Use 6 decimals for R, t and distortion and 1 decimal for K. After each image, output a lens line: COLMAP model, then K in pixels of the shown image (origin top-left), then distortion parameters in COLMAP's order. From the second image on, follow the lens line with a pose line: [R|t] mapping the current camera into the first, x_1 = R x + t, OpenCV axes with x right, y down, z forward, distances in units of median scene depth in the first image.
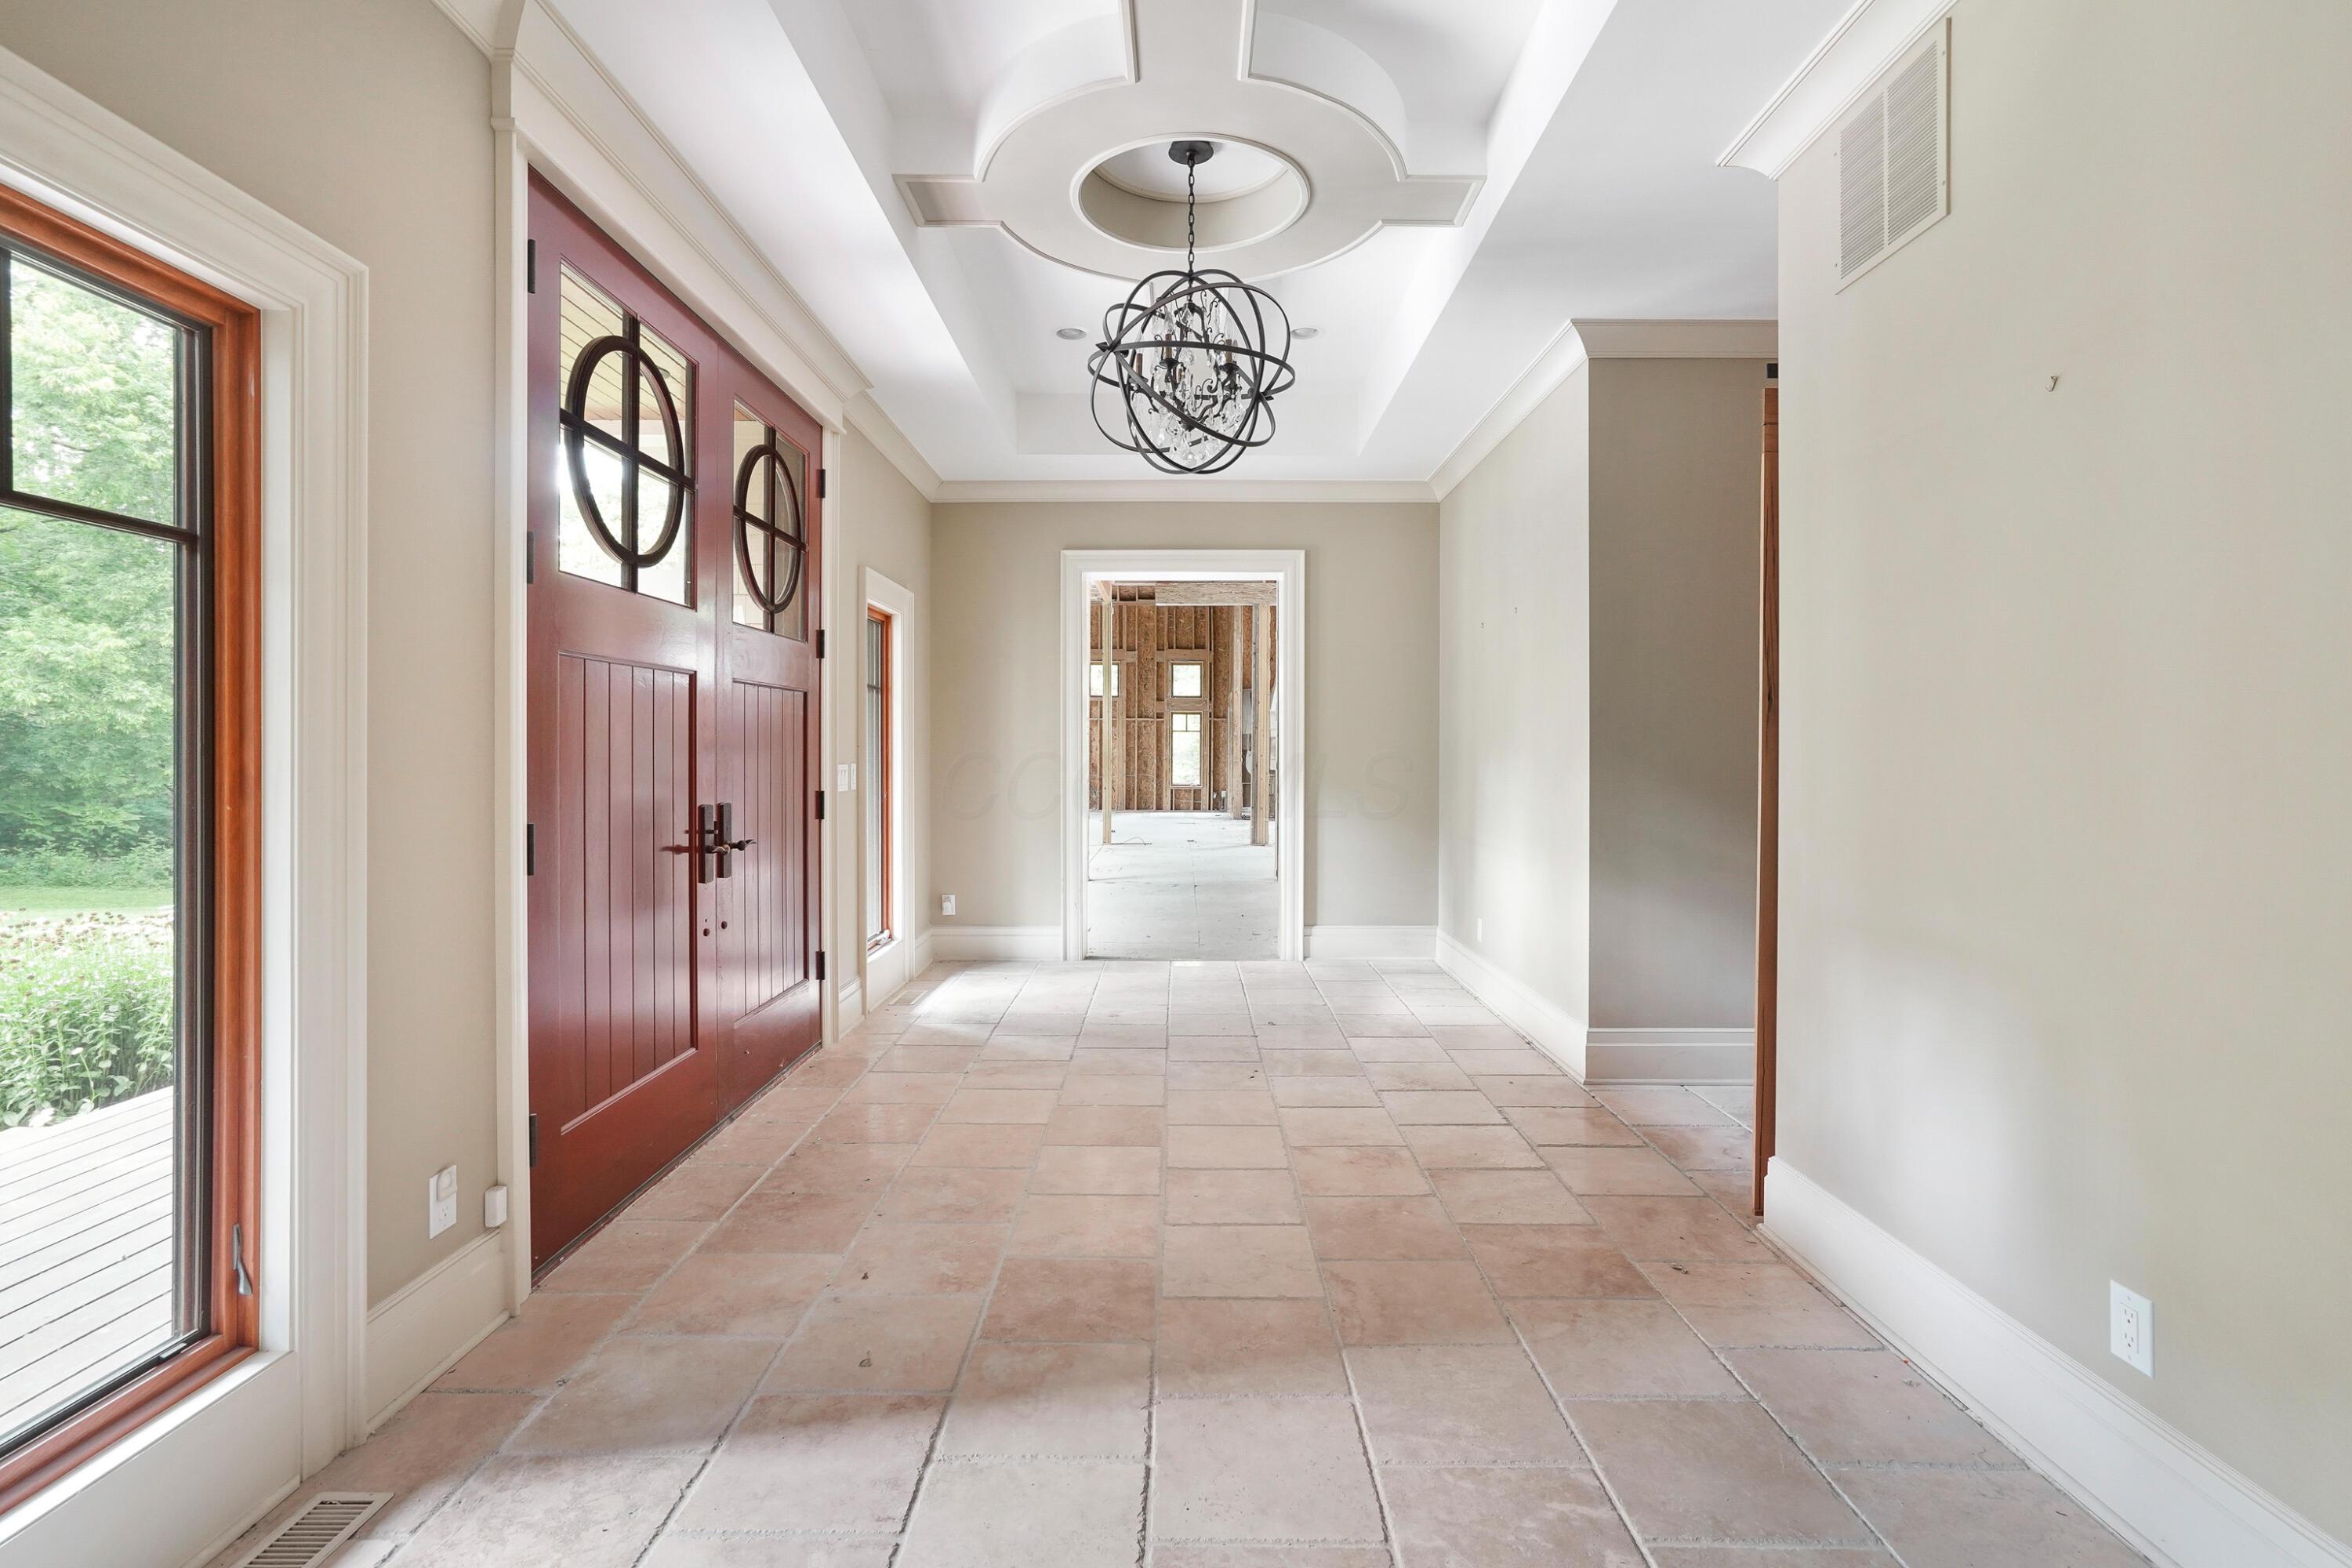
lens RADIAL K [[1115.3, 0, 1176.4], [0, 1115.3, 803.7], [0, 0, 1]] dist [-0.053195, 0.023616]
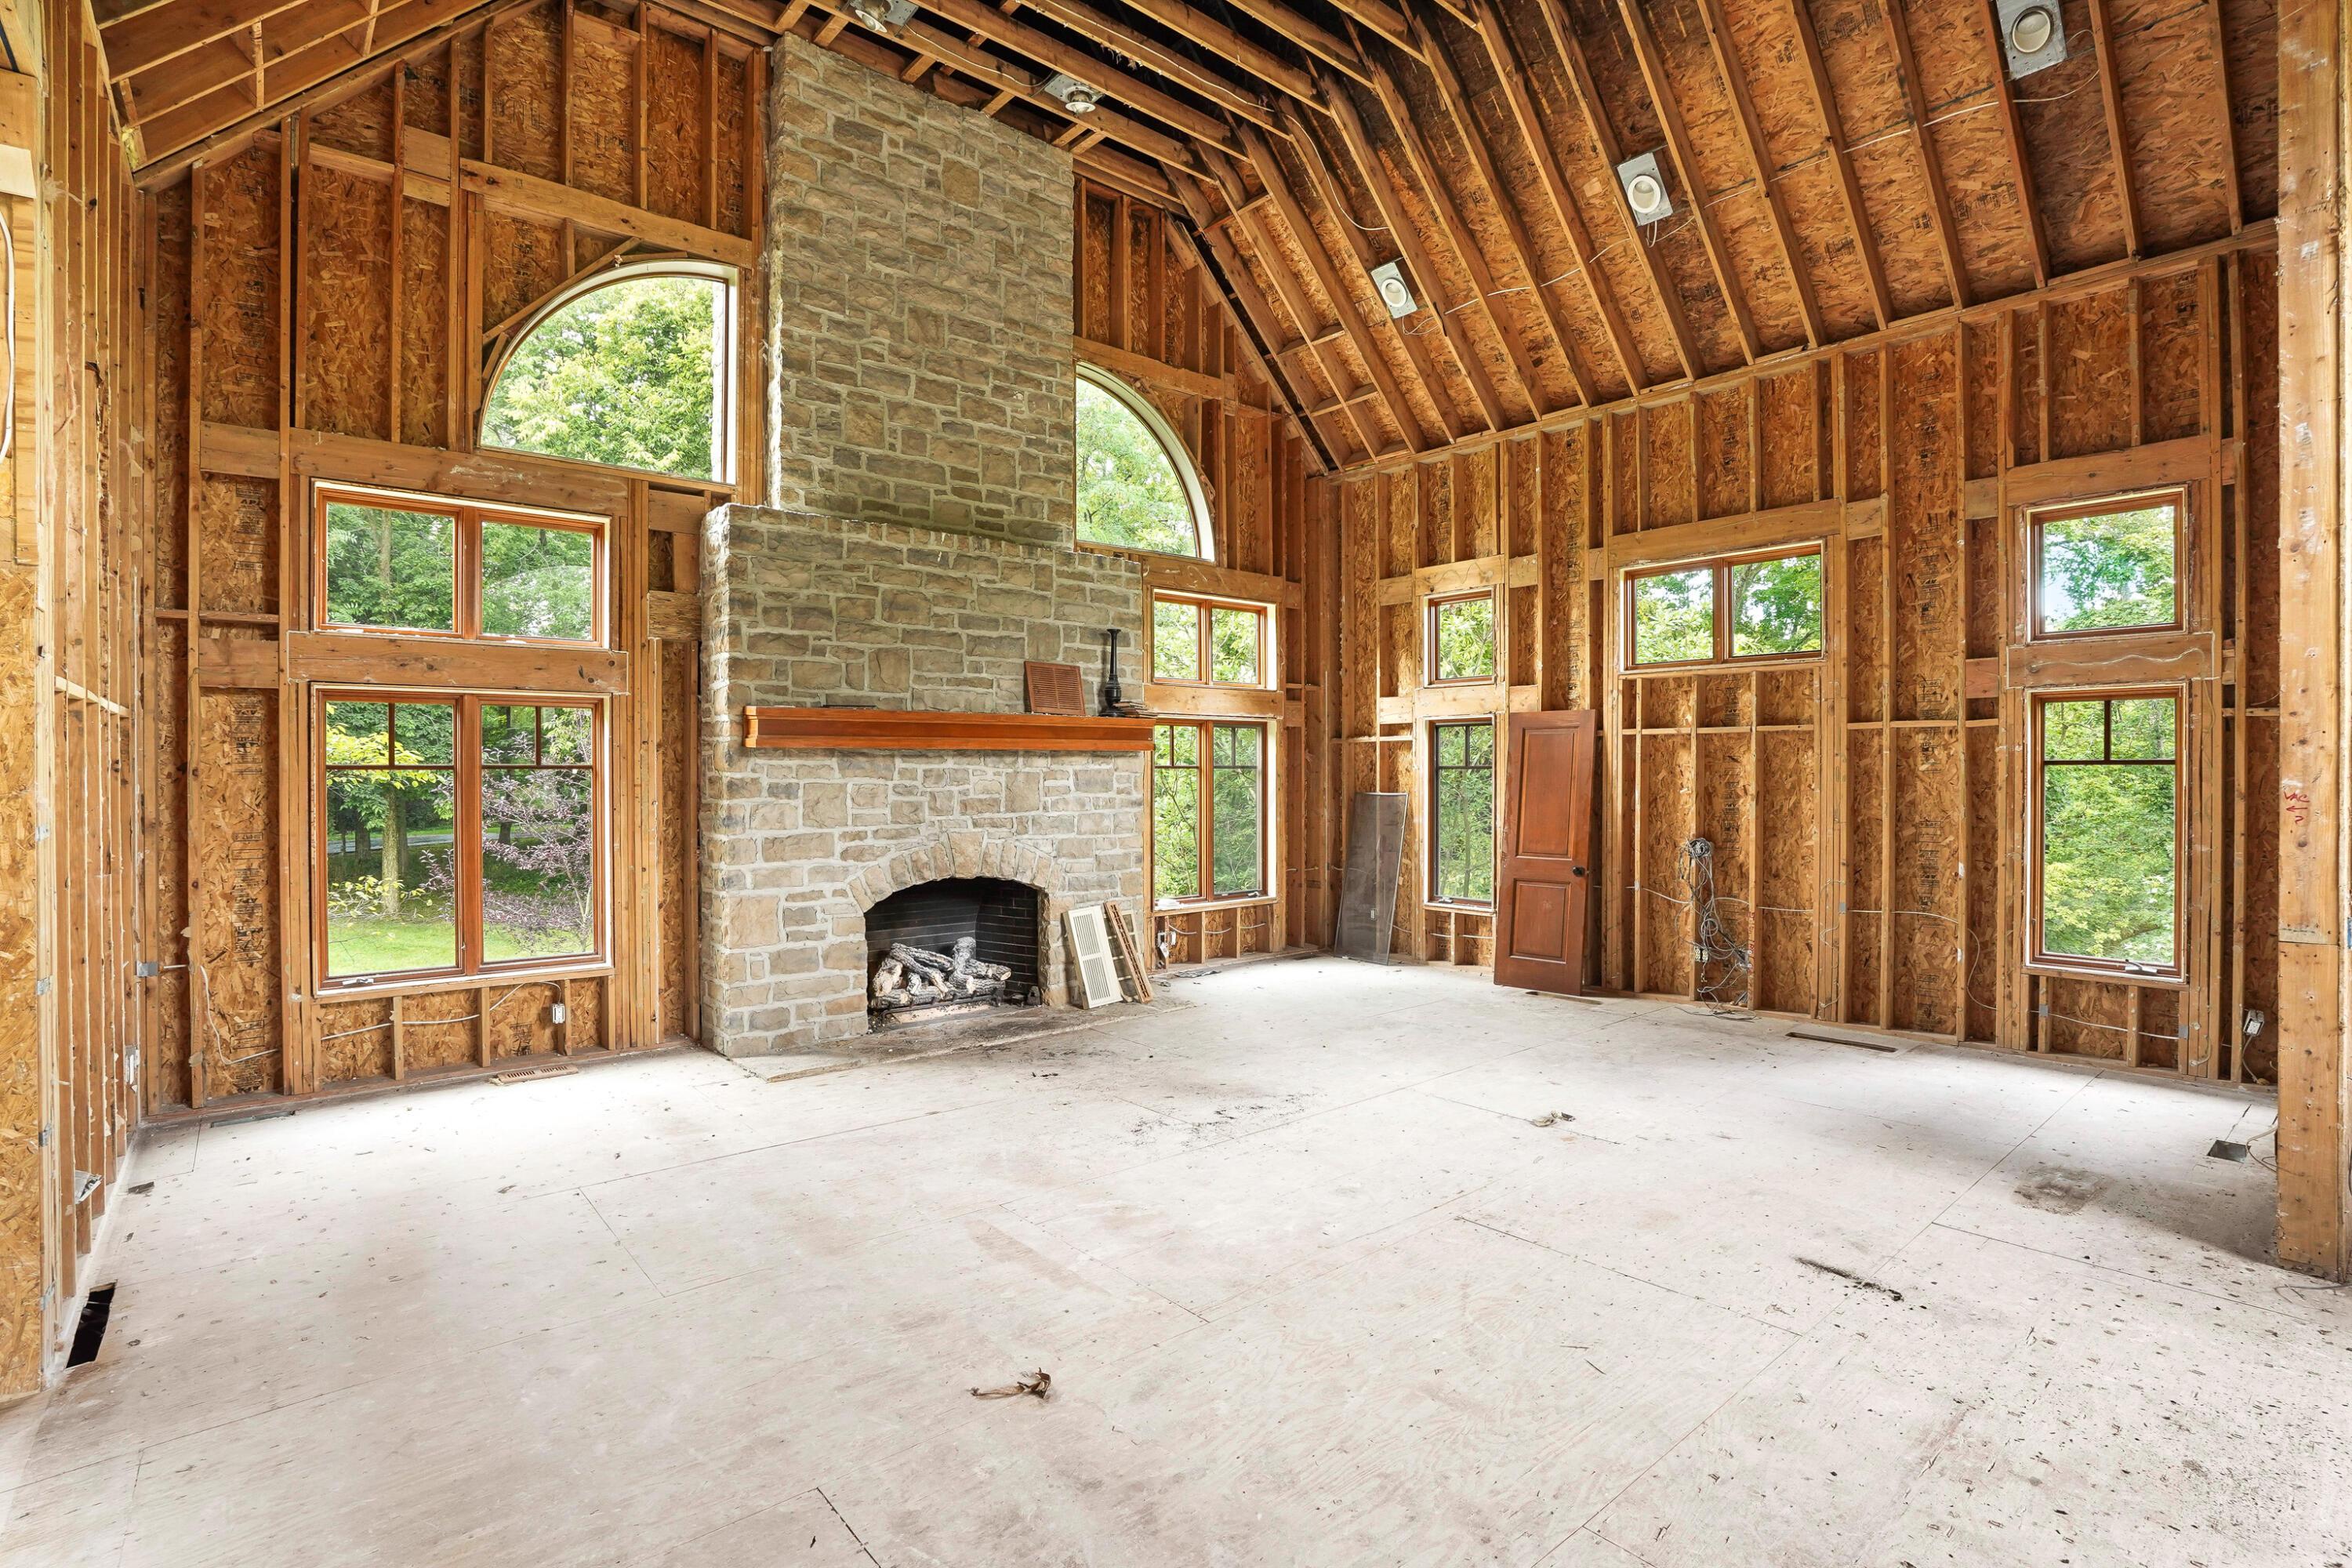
lens RADIAL K [[1105.9, 0, 1171.9], [0, 1105.9, 776.3], [0, 0, 1]] dist [-0.060863, 0.025942]
pose [[0.652156, -0.004045, -0.758074, 0.058158], [-0.029188, 0.999110, -0.030441, -0.047817], [0.757522, 0.041979, 0.651458, 0.672022]]
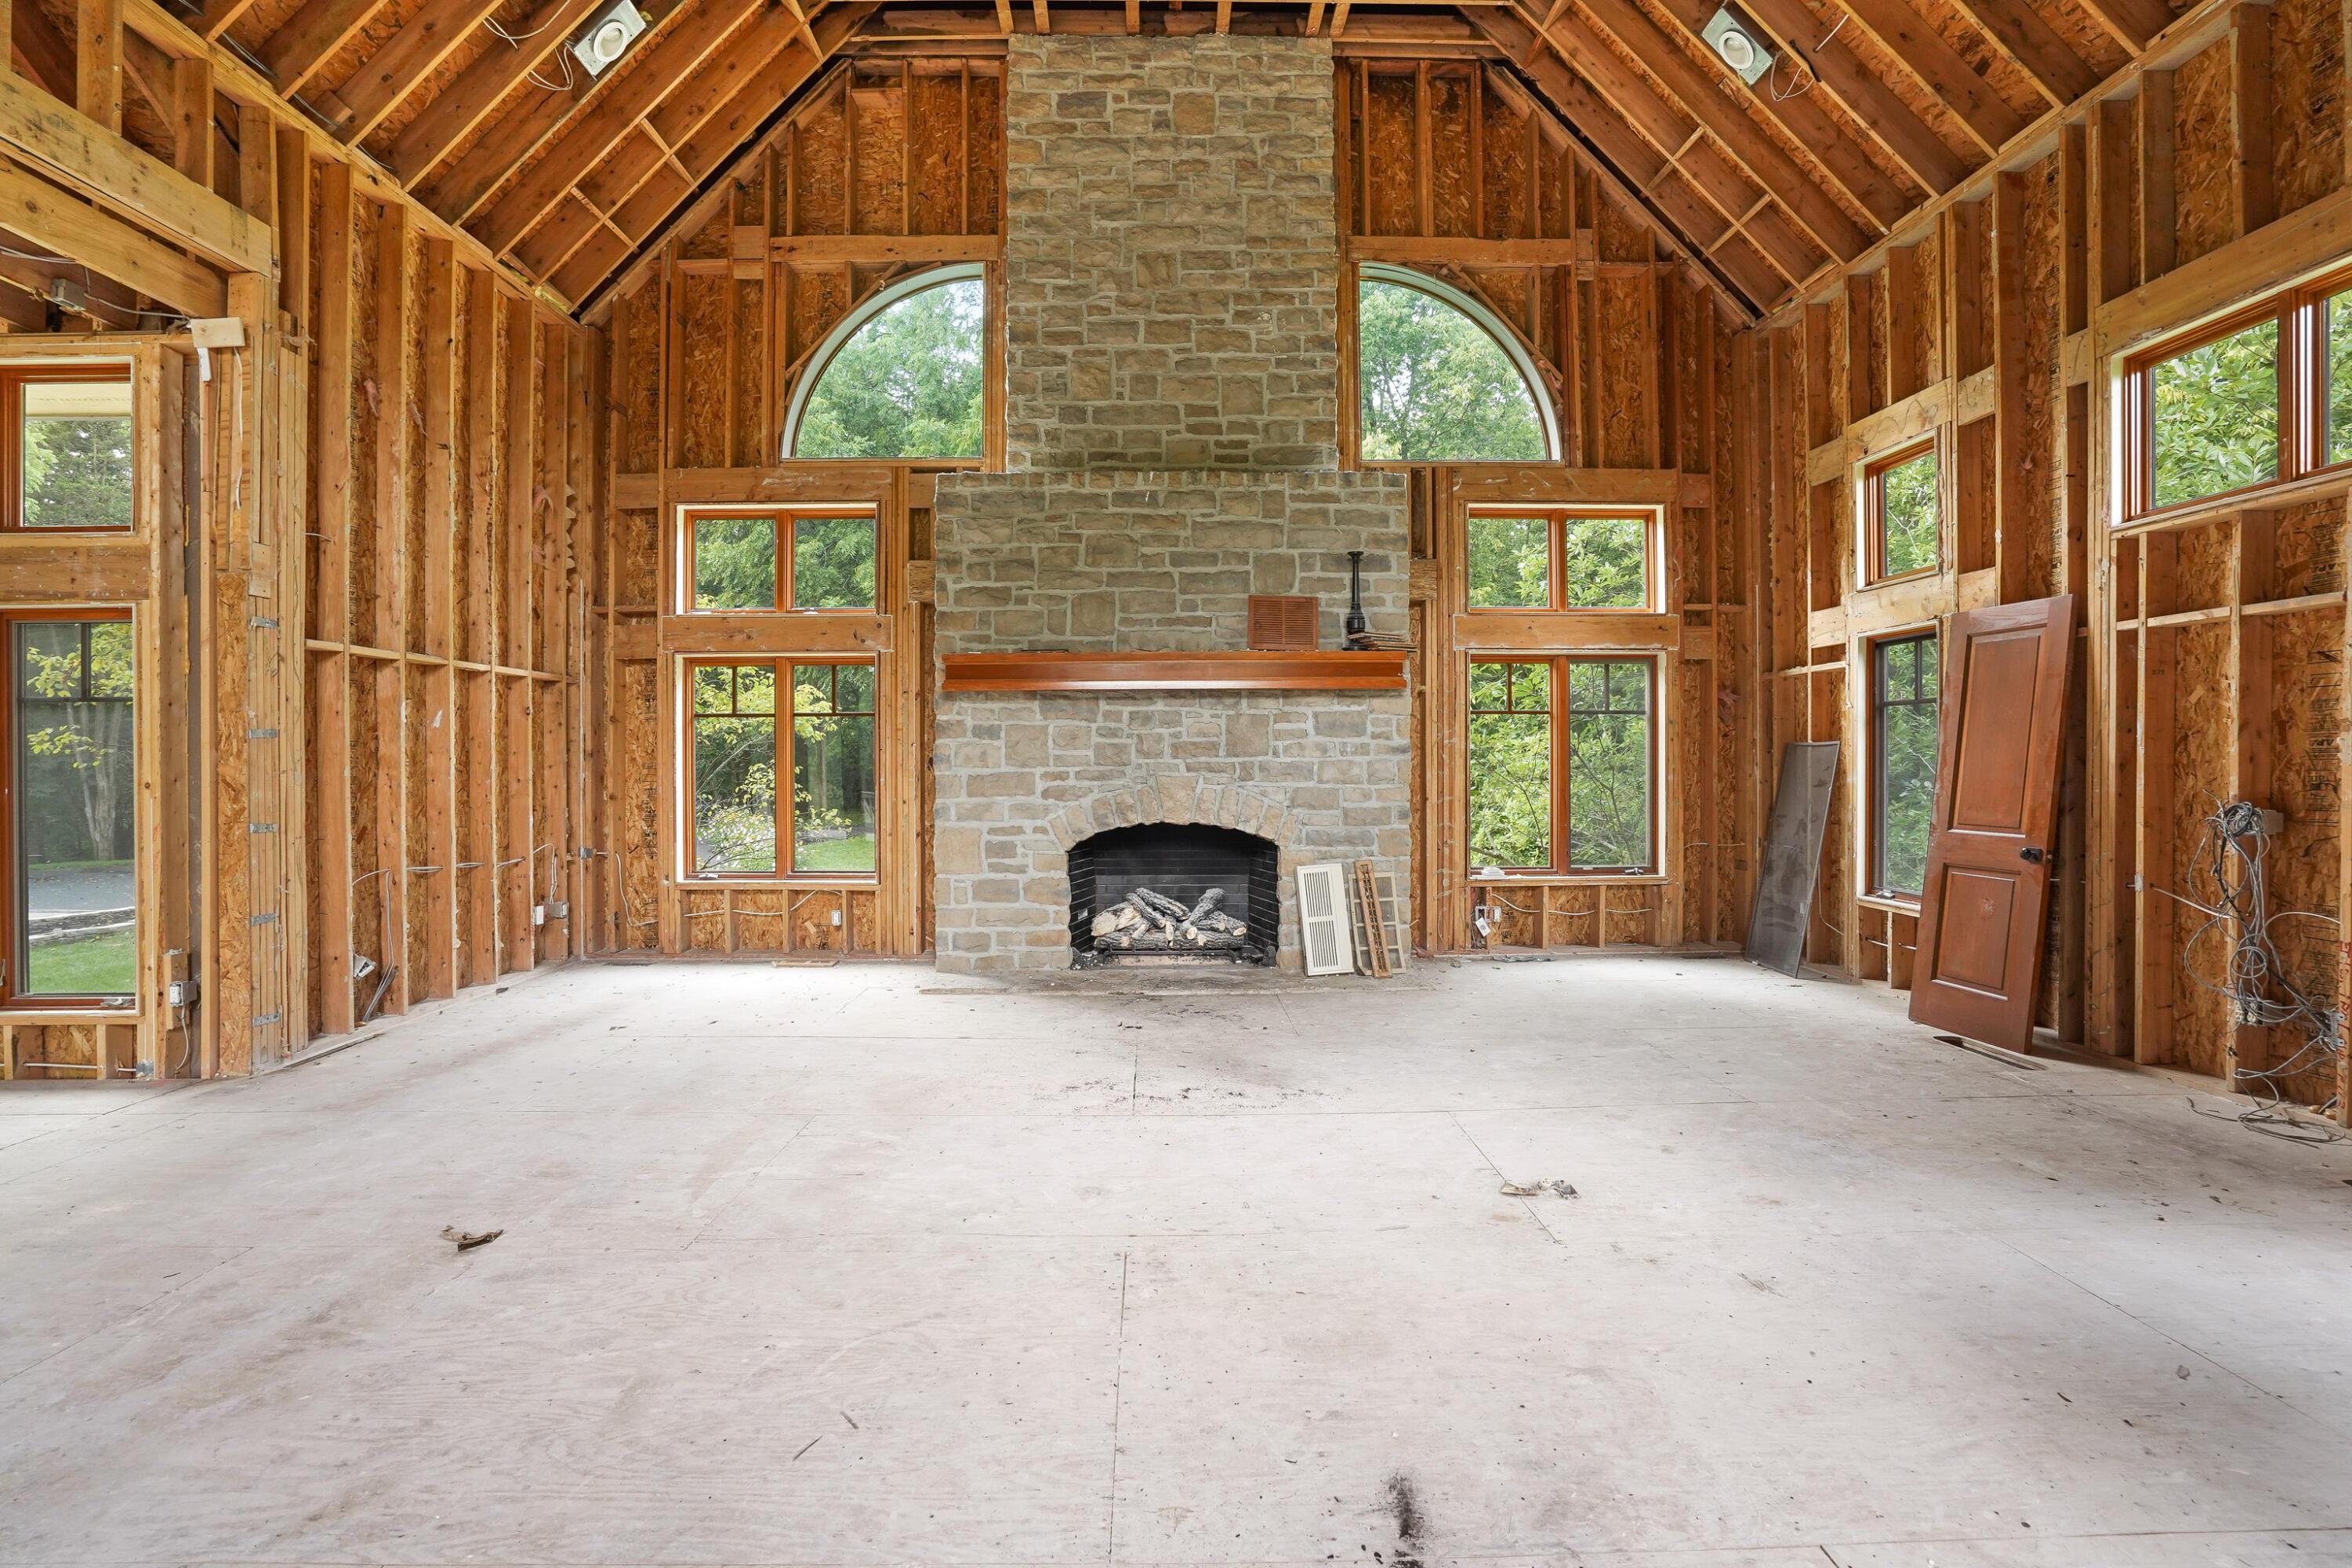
lens RADIAL K [[1096.1, 0, 1169.9], [0, 1096.1, 762.7], [0, 0, 1]] dist [-0.061146, 0.021078]
pose [[0.029738, -0.004800, -0.999546, 0.084098], [-0.042527, 0.999077, -0.006063, -0.041600], [0.998653, 0.042688, 0.029507, 0.821710]]
